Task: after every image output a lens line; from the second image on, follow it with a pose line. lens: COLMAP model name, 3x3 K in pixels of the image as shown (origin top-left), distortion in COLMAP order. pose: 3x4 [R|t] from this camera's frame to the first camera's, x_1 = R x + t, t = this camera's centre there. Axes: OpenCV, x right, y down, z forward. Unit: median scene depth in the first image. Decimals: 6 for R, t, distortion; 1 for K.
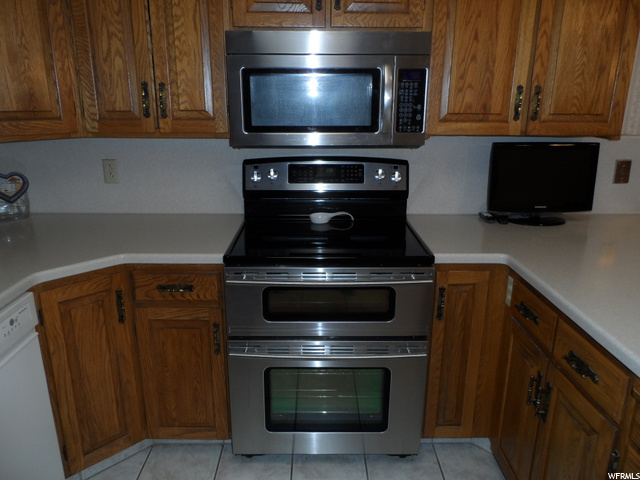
lens RADIAL K [[488.1, 0, 319.8], [0, 488.1, 240.4], [0, 0, 1]] dist [-0.004686, -0.005627]
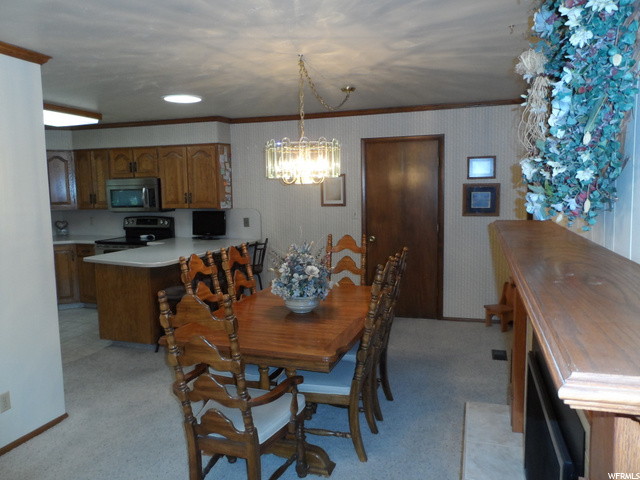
lens RADIAL K [[488.1, 0, 318.1], [0, 488.1, 239.7], [0, 0, 1]] dist [-0.004686, -0.005627]
pose [[0.943983, 0.014944, -0.329654, 2.270603], [-0.073397, 0.983459, -0.165594, 0.442708], [0.321727, 0.180513, 0.929466, -1.608807]]
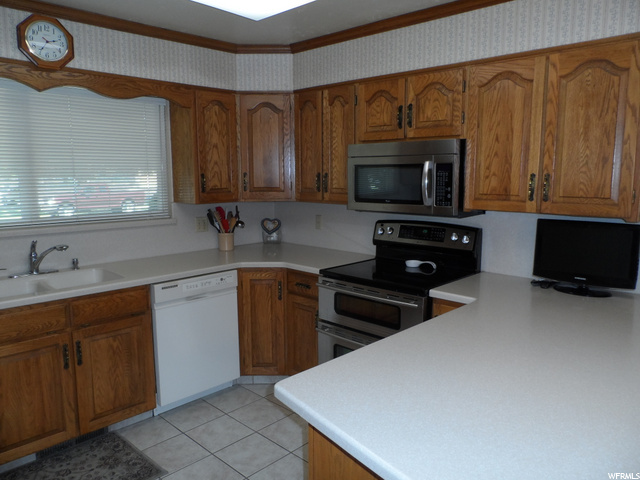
lens RADIAL K [[488.1, 0, 318.2], [0, 488.1, 241.1], [0, 0, 1]] dist [-0.004686, -0.005627]
pose [[0.708710, 0.093506, -0.699276, 0.916844], [-0.195835, 0.978300, -0.067660, 0.046042], [0.677775, 0.184894, 0.711643, -0.240107]]
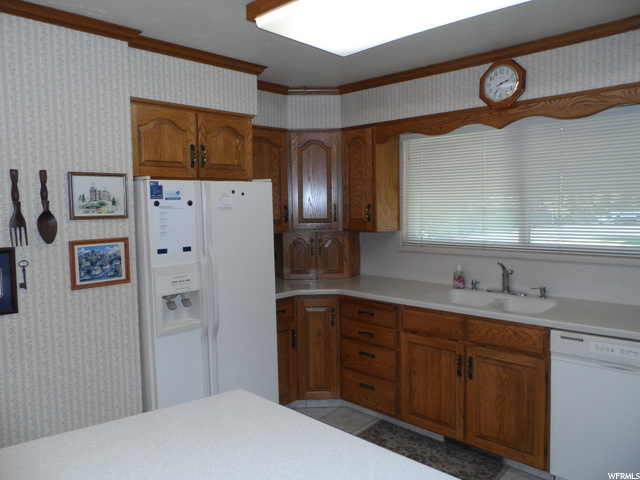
lens RADIAL K [[488.1, 0, 316.9], [0, 488.1, 240.4], [0, 0, 1]] dist [-0.004686, -0.005627]
pose [[-0.703940, 0.062275, -0.707524, 0.868480], [-0.184900, 0.945735, 0.267204, -0.287796], [0.685770, 0.318917, -0.654226, 0.877798]]
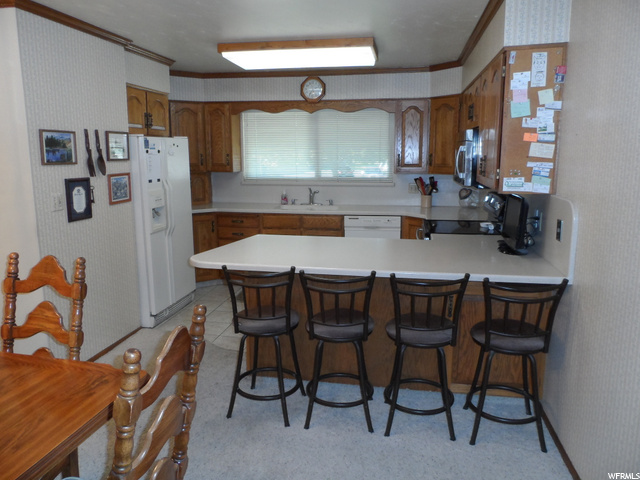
lens RADIAL K [[477.6, 0, 322.0], [0, 477.6, 236.8], [0, 0, 1]] dist [0.025718, 0.004642]
pose [[-0.195611, 0.168574, -0.966084, 2.181942], [-0.274487, 0.936330, 0.218960, -0.272181], [0.941485, 0.308008, -0.136885, 0.815370]]
